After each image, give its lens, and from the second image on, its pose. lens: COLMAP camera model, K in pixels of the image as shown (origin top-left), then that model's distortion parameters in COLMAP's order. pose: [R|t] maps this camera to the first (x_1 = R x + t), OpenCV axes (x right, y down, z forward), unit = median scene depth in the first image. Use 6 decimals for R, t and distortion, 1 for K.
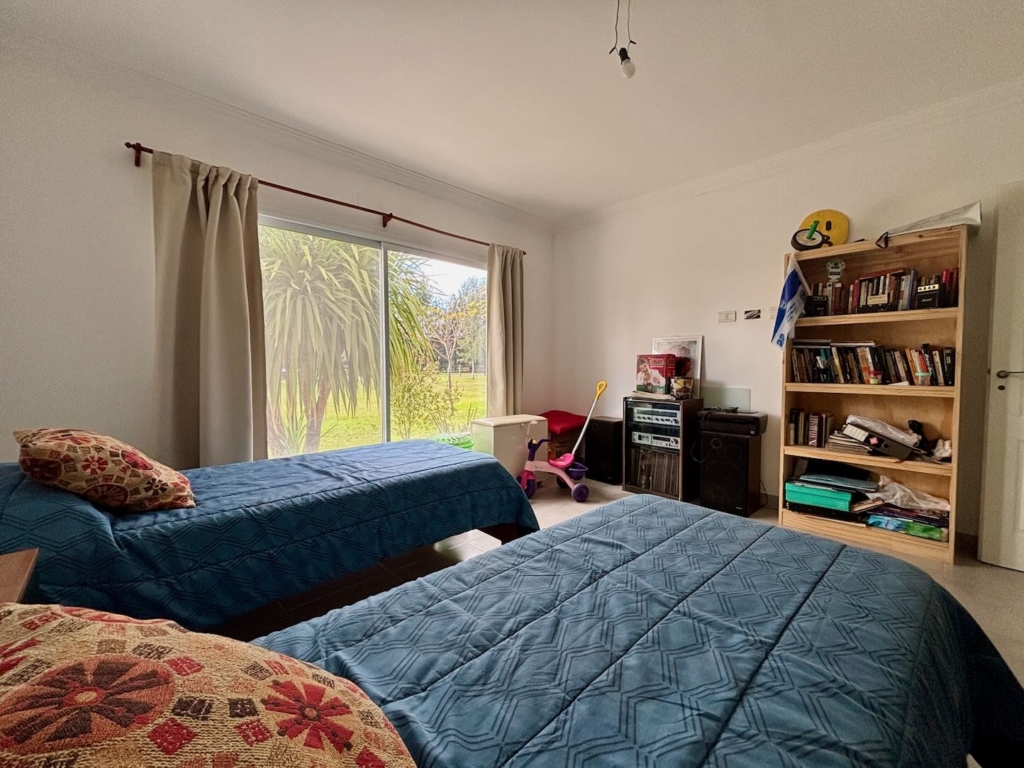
lens RADIAL K [[409.4, 0, 510.0], [0, 409.4, 383.5], [0, 0, 1]] dist [0.001941, -0.000632]
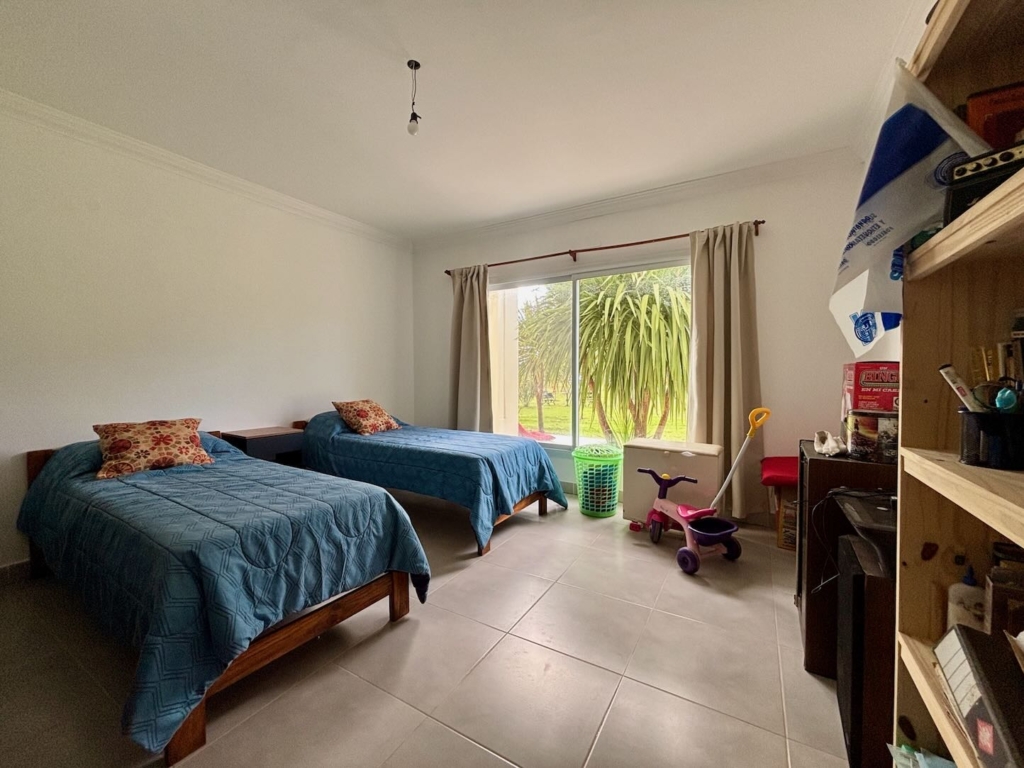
lens RADIAL K [[409.4, 0, 510.0], [0, 409.4, 383.5], [0, 0, 1]] dist [0.001941, -0.000632]
pose [[0.264928, 0.027819, -0.963867, 0.801896], [-0.045987, 0.998811, 0.016187, -0.039001], [0.963171, 0.040037, 0.265892, 0.523716]]
